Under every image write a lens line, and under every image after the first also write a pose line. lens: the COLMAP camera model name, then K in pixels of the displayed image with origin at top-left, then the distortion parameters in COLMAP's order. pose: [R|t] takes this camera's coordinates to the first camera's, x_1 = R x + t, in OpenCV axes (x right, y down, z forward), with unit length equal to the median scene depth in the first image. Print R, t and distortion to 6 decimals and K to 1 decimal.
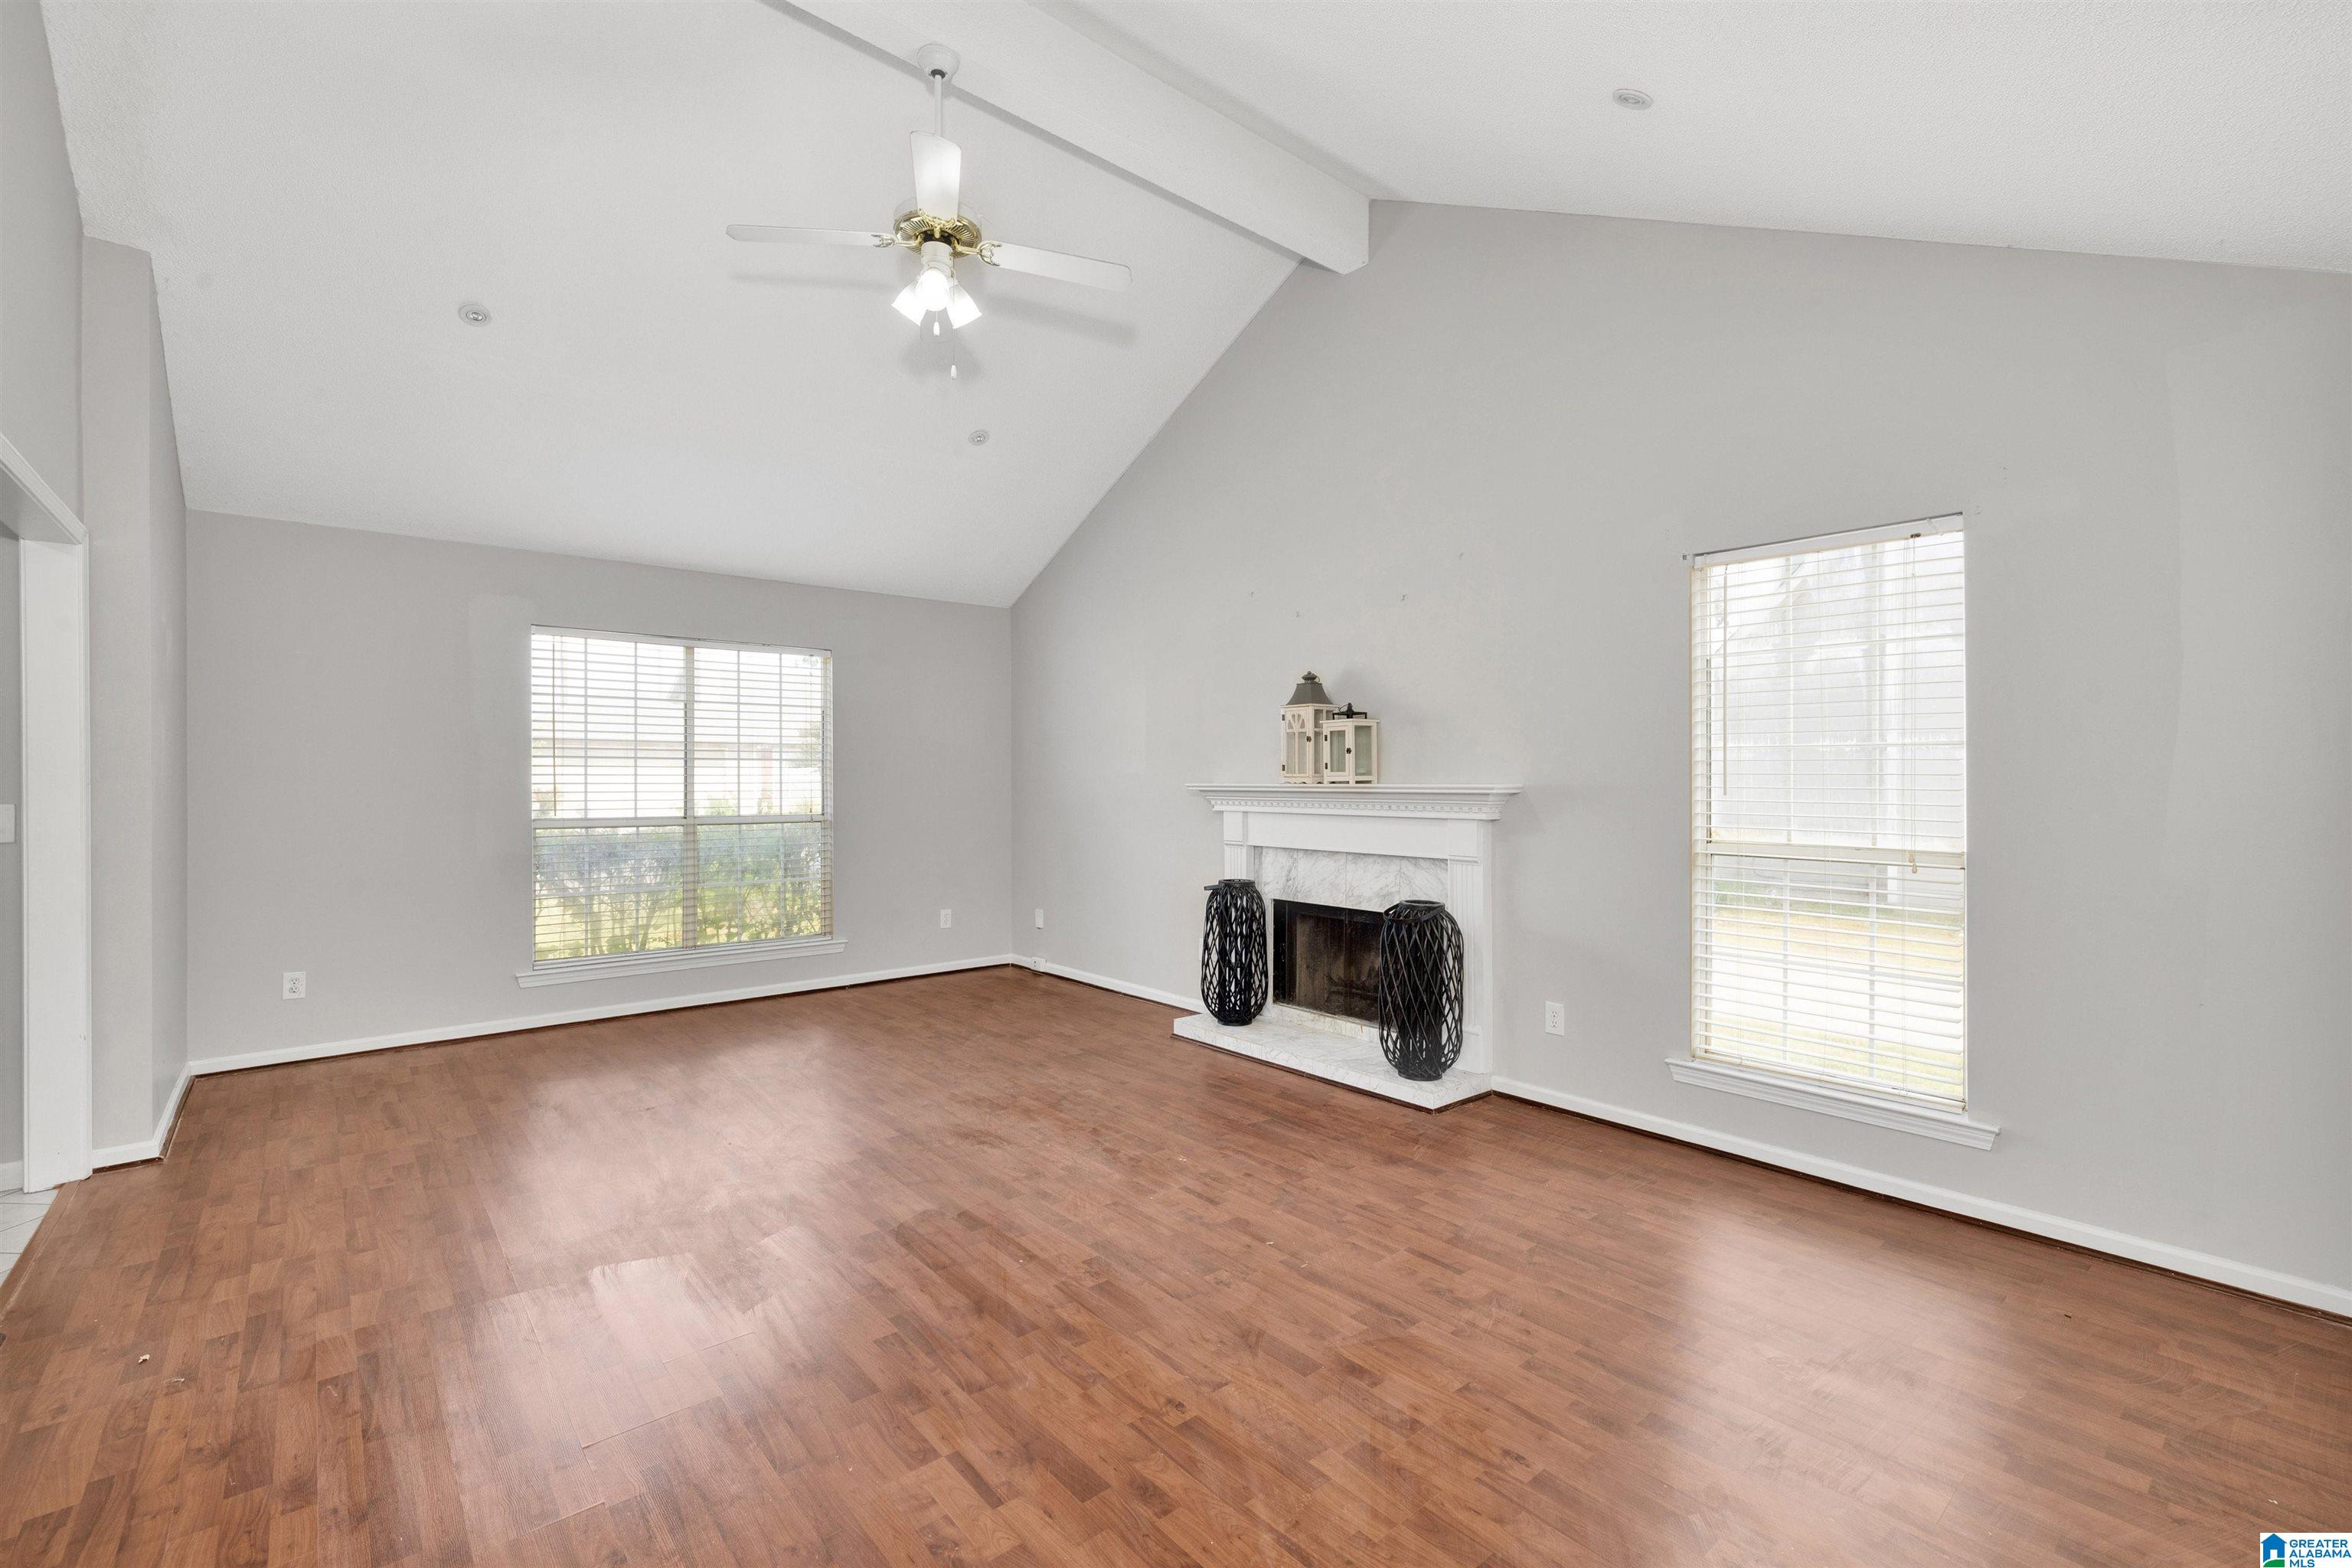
lens RADIAL K [[1021.2, 0, 1169.0], [0, 1021.2, 777.4], [0, 0, 1]] dist [0.000783, 0.000161]
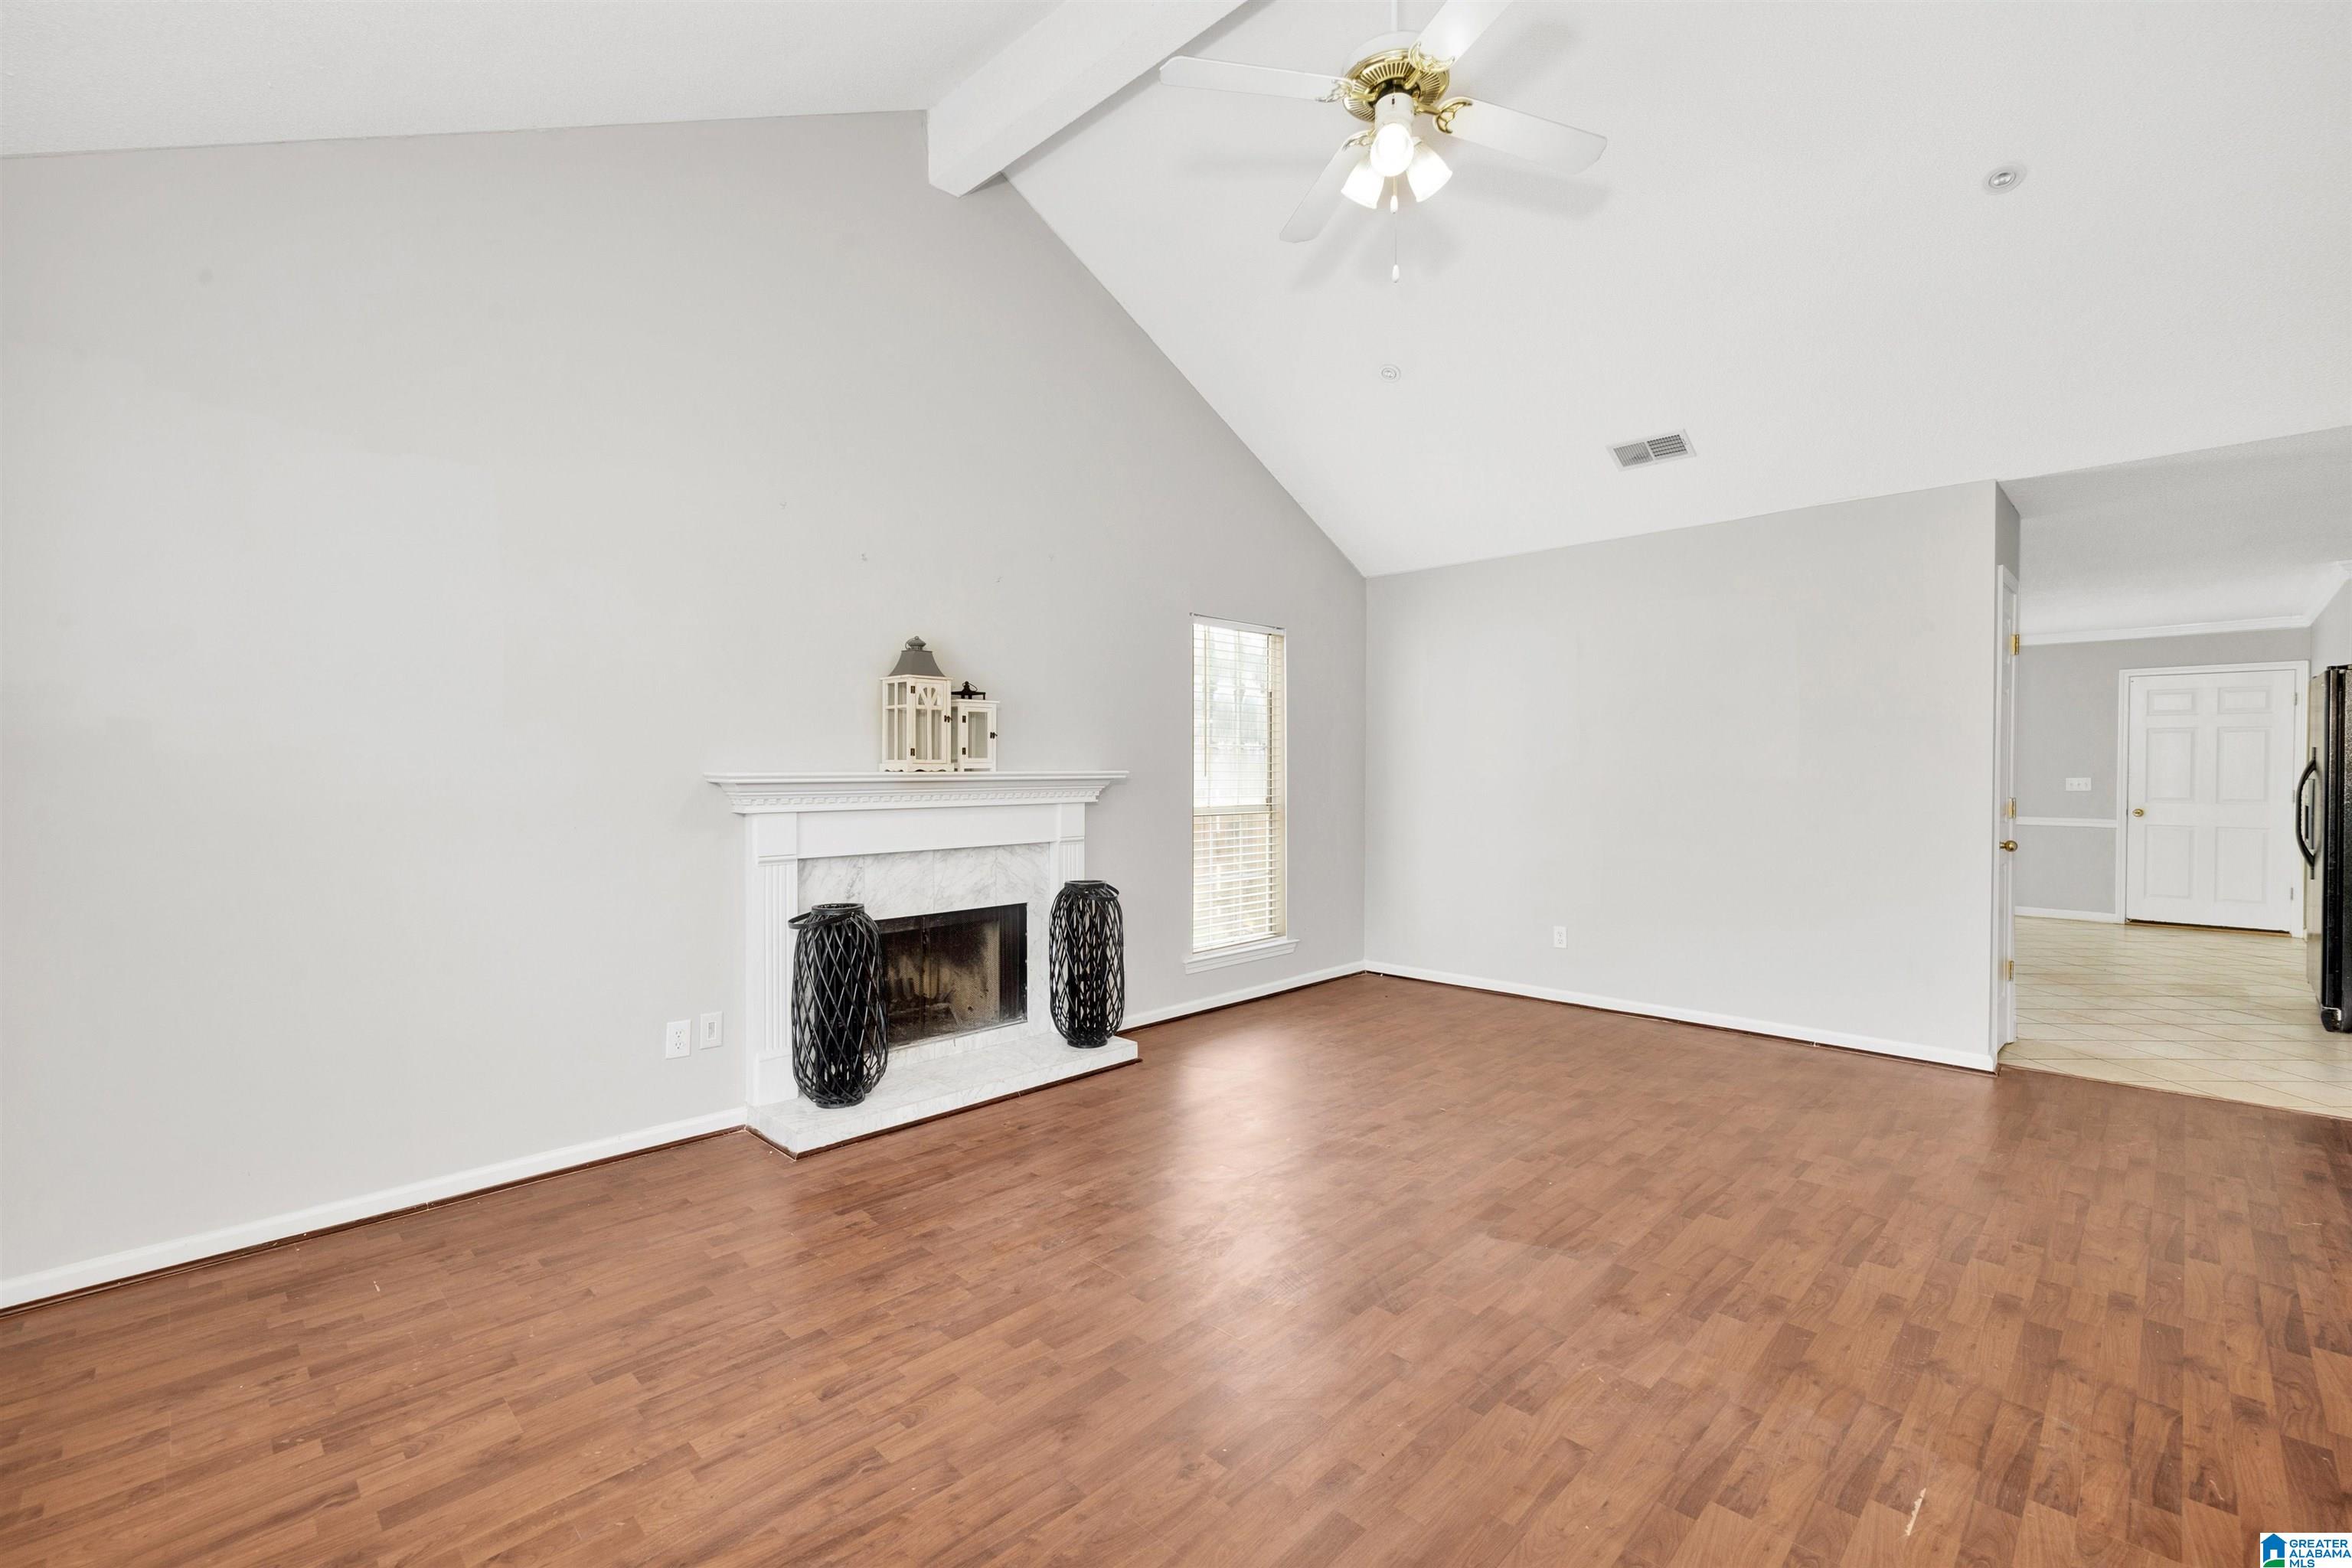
lens RADIAL K [[1021.2, 0, 1169.0], [0, 1021.2, 777.4], [0, 0, 1]] dist [0.000783, 0.000161]
pose [[-0.091196, -0.007269, 0.995806, -0.740149], [0.001202, 0.999972, 0.007410, 0.005145], [-0.995832, 0.001873, -0.091185, 0.910036]]
